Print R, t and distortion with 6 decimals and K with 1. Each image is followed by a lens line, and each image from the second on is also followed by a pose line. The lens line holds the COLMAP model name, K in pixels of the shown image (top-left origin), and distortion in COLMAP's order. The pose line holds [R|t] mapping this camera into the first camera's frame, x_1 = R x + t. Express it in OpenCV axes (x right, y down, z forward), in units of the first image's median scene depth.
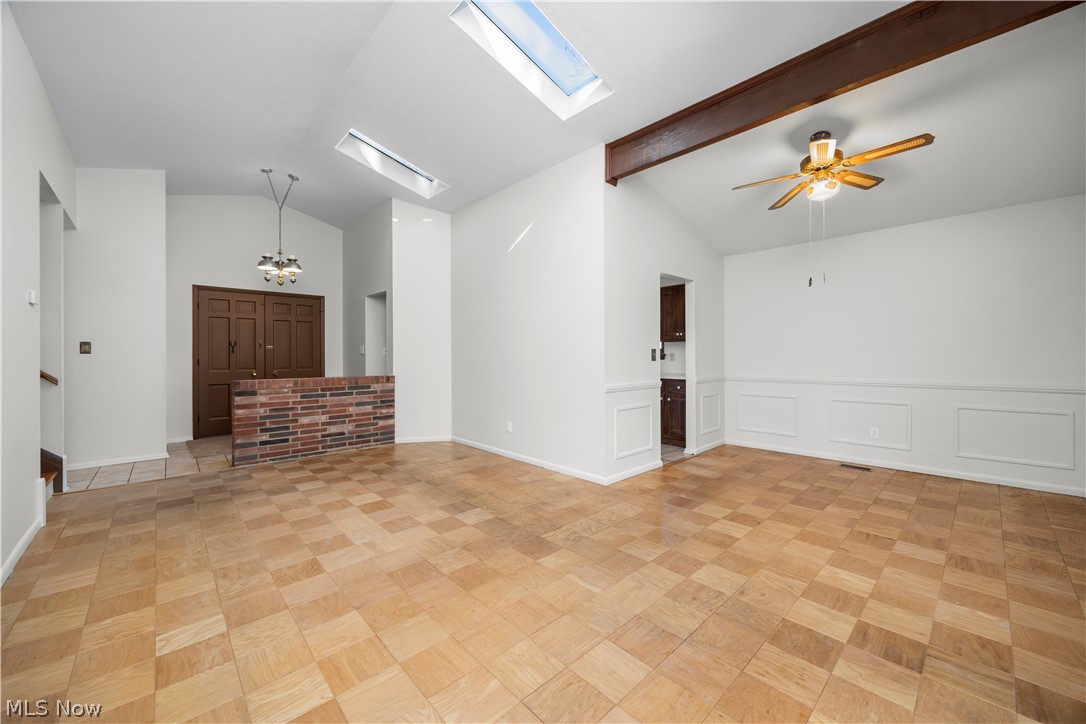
lens RADIAL K [[417.4, 0, 542.7], [0, 417.4, 357.0], [0, 0, 1]] dist [0.000933, 0.000134]
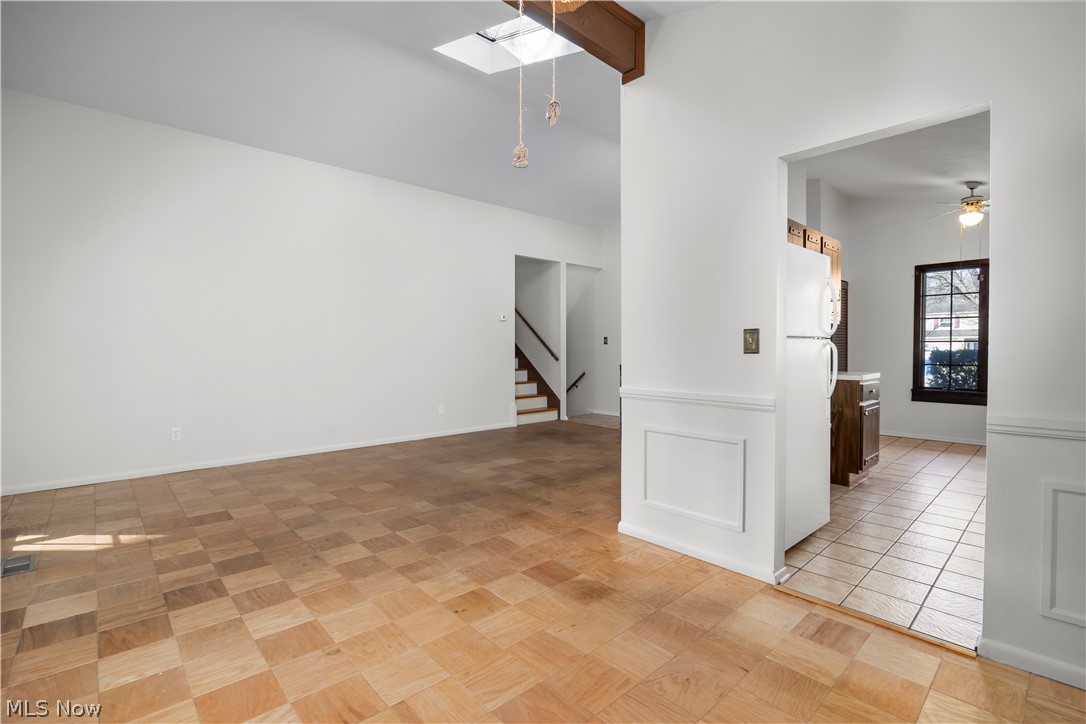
lens RADIAL K [[492.4, 0, 542.8], [0, 492.4, 357.3], [0, 0, 1]] dist [-0.002302, -0.000430]
pose [[-0.011136, 0.023075, -0.999672, 1.618179], [-0.005688, 0.999716, 0.023139, -0.000035], [0.999922, 0.005944, -0.011002, 1.479248]]
